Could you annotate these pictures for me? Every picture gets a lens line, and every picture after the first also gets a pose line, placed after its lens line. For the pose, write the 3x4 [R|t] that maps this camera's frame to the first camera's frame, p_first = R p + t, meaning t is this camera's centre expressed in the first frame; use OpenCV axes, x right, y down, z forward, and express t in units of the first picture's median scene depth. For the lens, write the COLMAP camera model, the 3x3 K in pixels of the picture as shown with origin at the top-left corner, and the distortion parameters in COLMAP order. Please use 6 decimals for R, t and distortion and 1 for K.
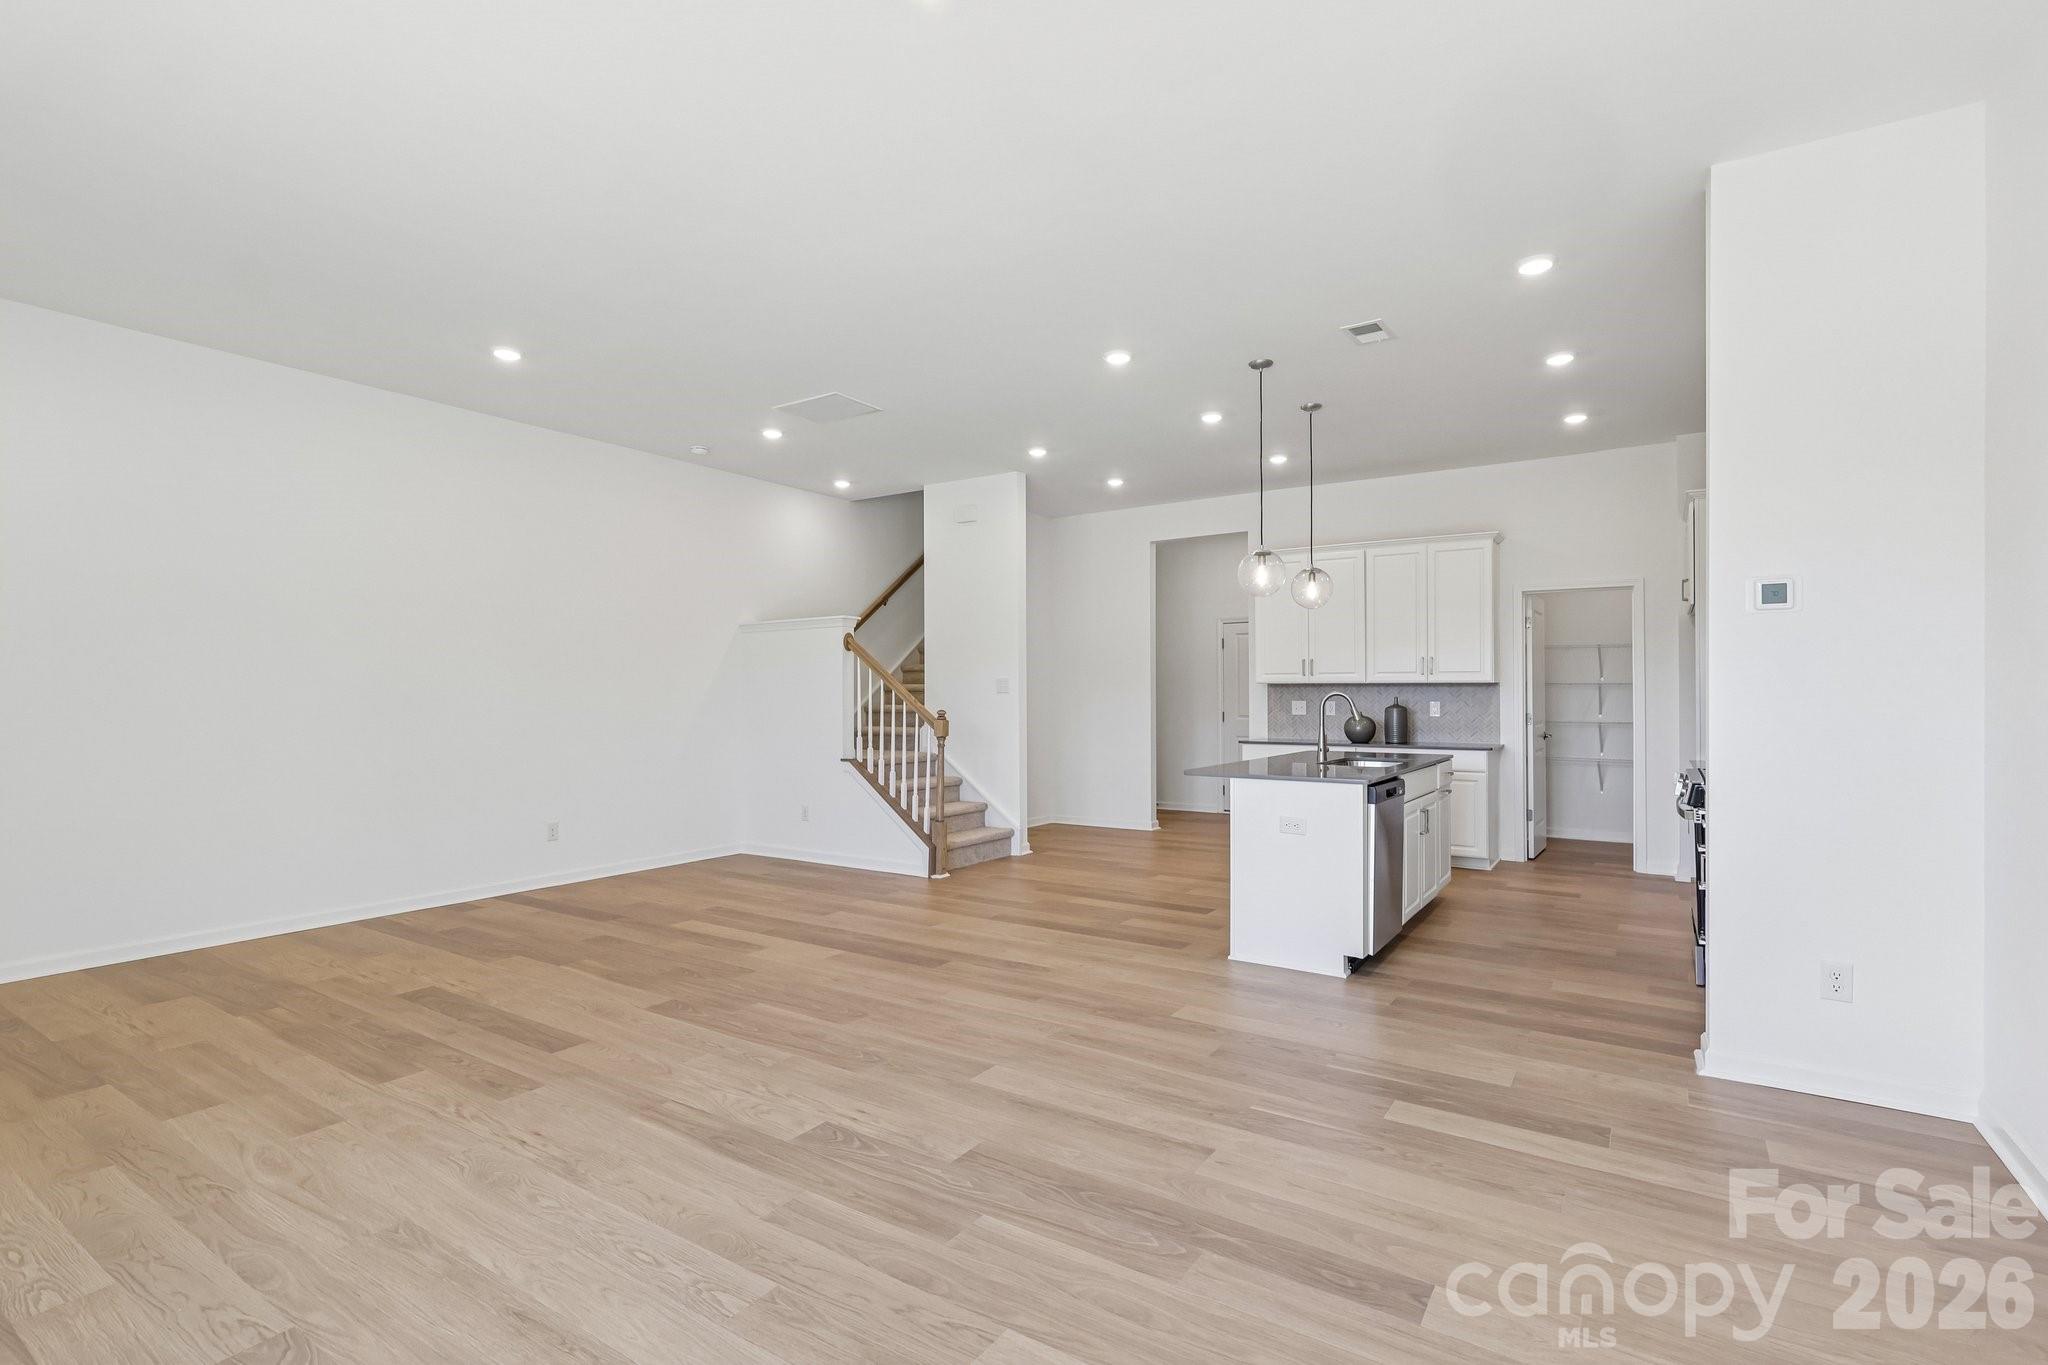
lens RADIAL K [[954.2, 0, 1026.1], [0, 954.2, 681.7], [0, 0, 1]] dist [-0.001027, 0.002393]
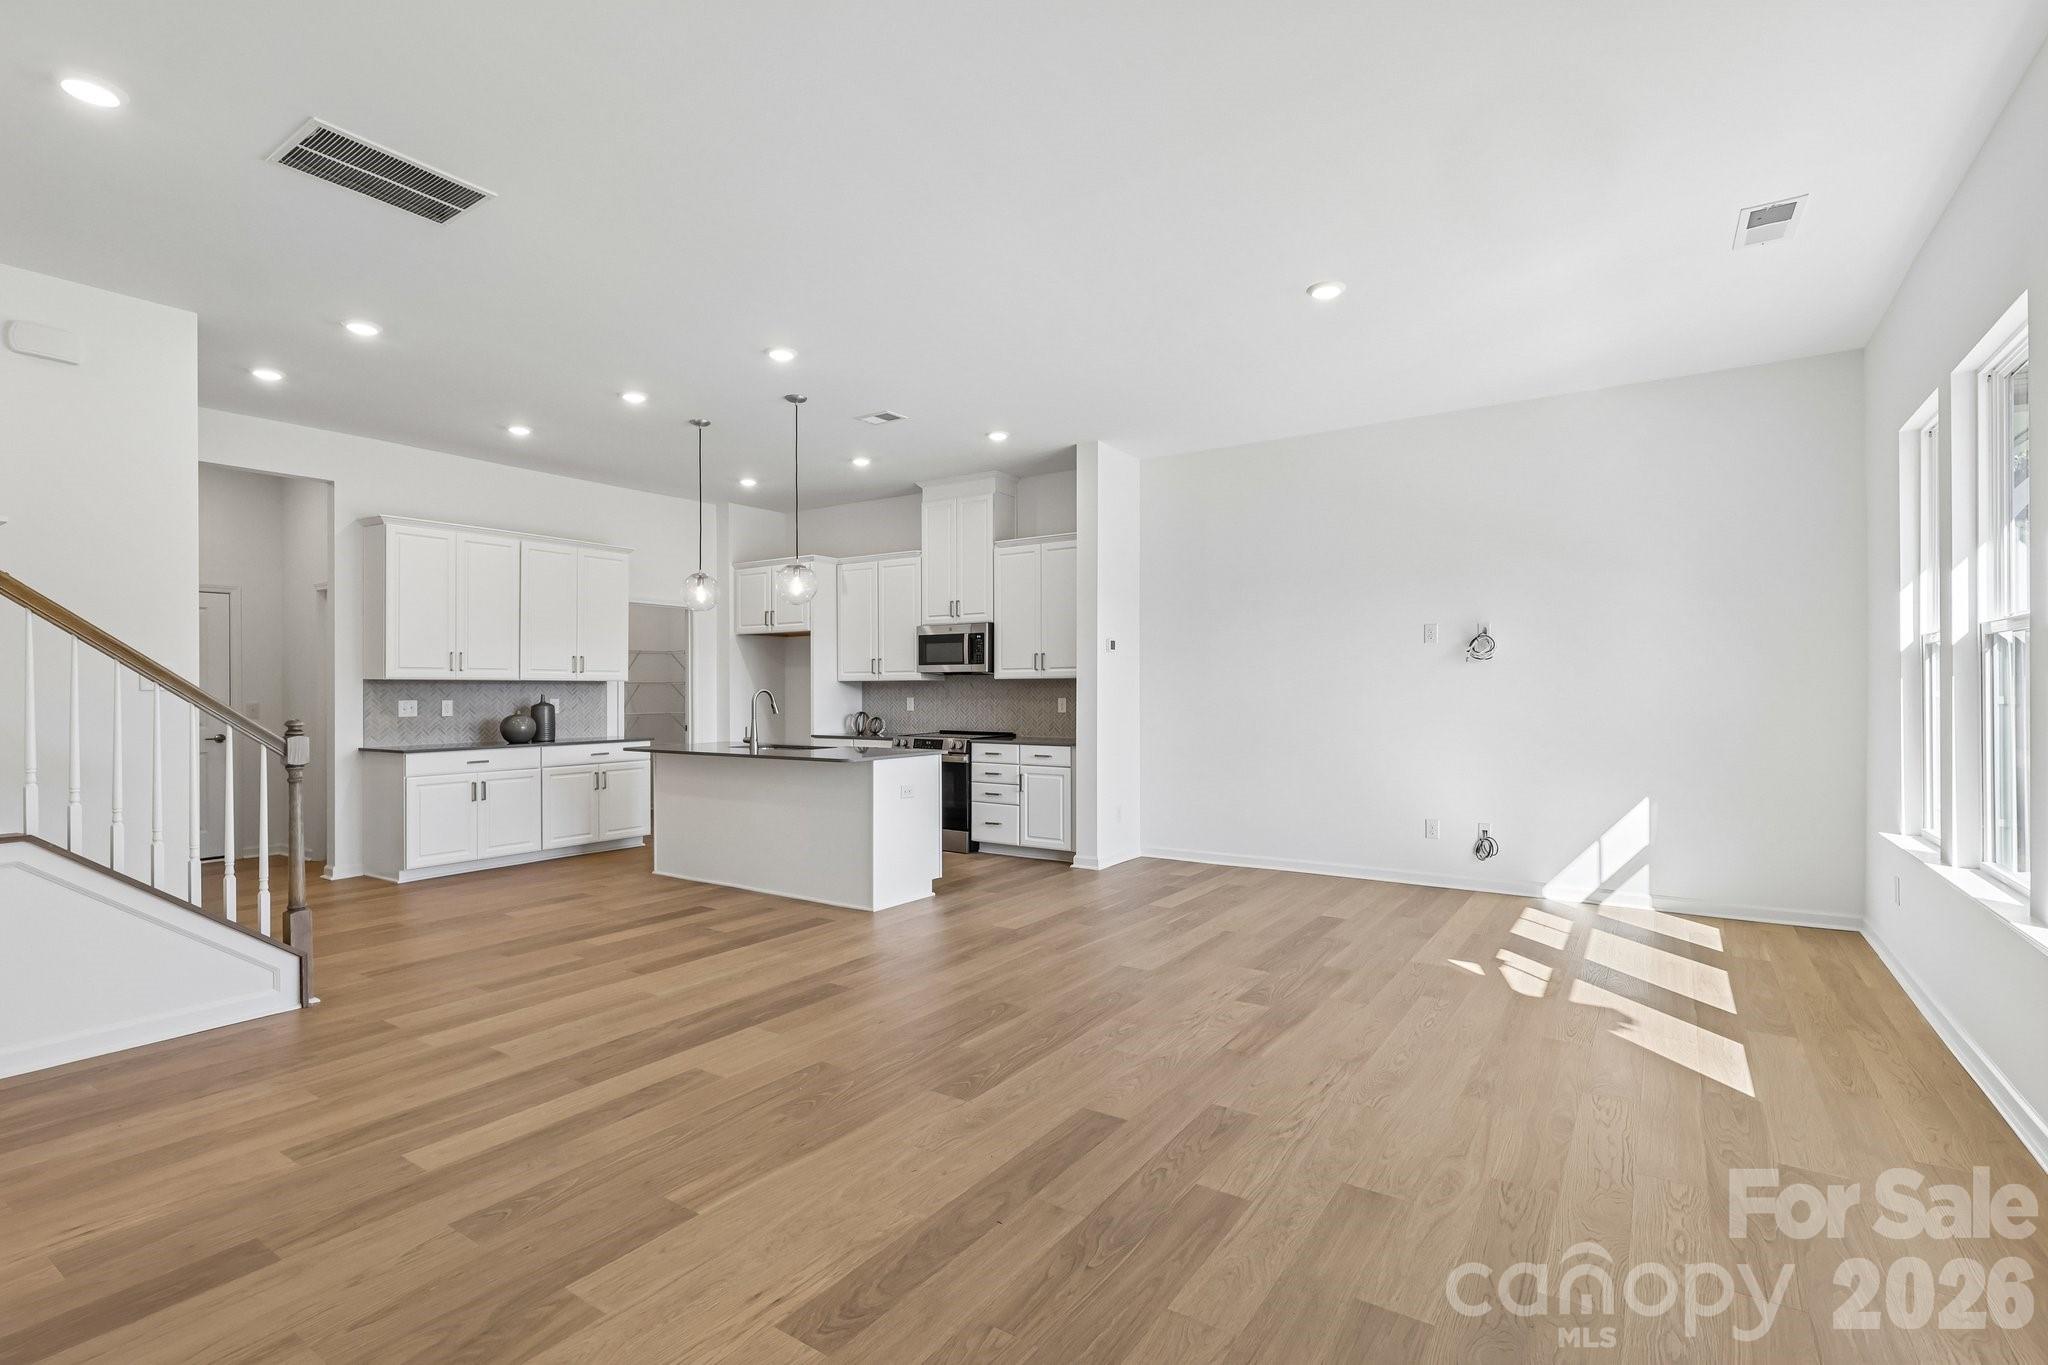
lens RADIAL K [[954.2, 0, 1026.7], [0, 954.2, 684.2], [0, 0, 1]] dist [-0.001027, 0.002393]
pose [[0.010935, 0.006584, 0.999919, -0.647376], [-0.009336, 0.999935, -0.006482, 0.007352], [-0.999897, -0.009264, 0.010996, 0.525259]]
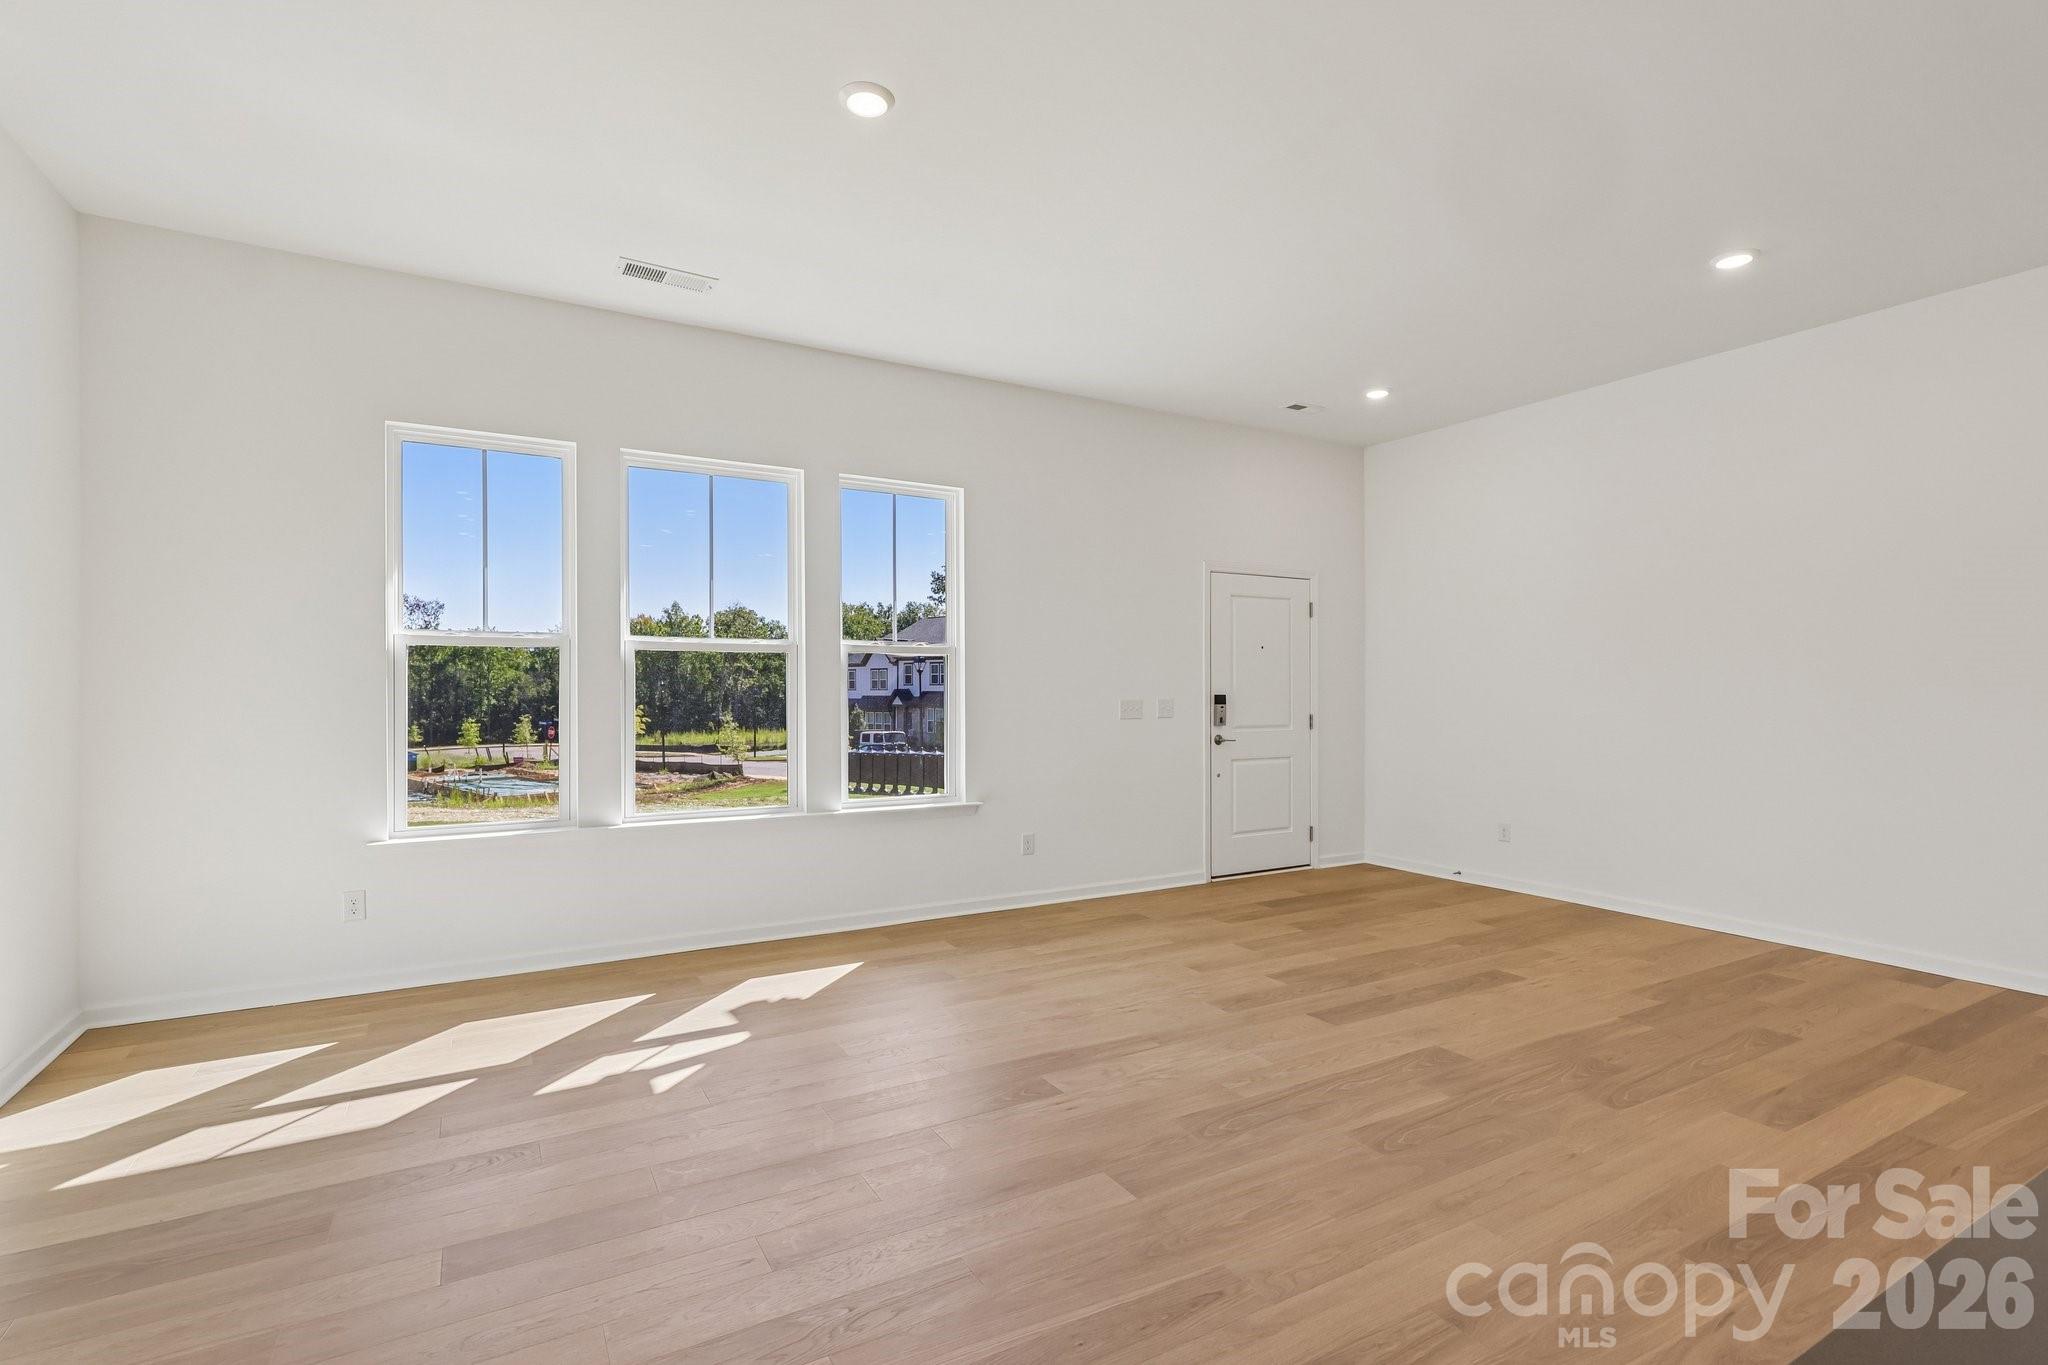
lens RADIAL K [[954.2, 0, 1029.7], [0, 954.2, 683.1], [0, 0, 1]] dist [-0.001027, 0.002393]
pose [[-0.444919, -0.006763, -0.895545, 0.307673], [0.009949, 0.999872, -0.012493, 0.008724], [0.895515, -0.014469, -0.444795, 0.587751]]
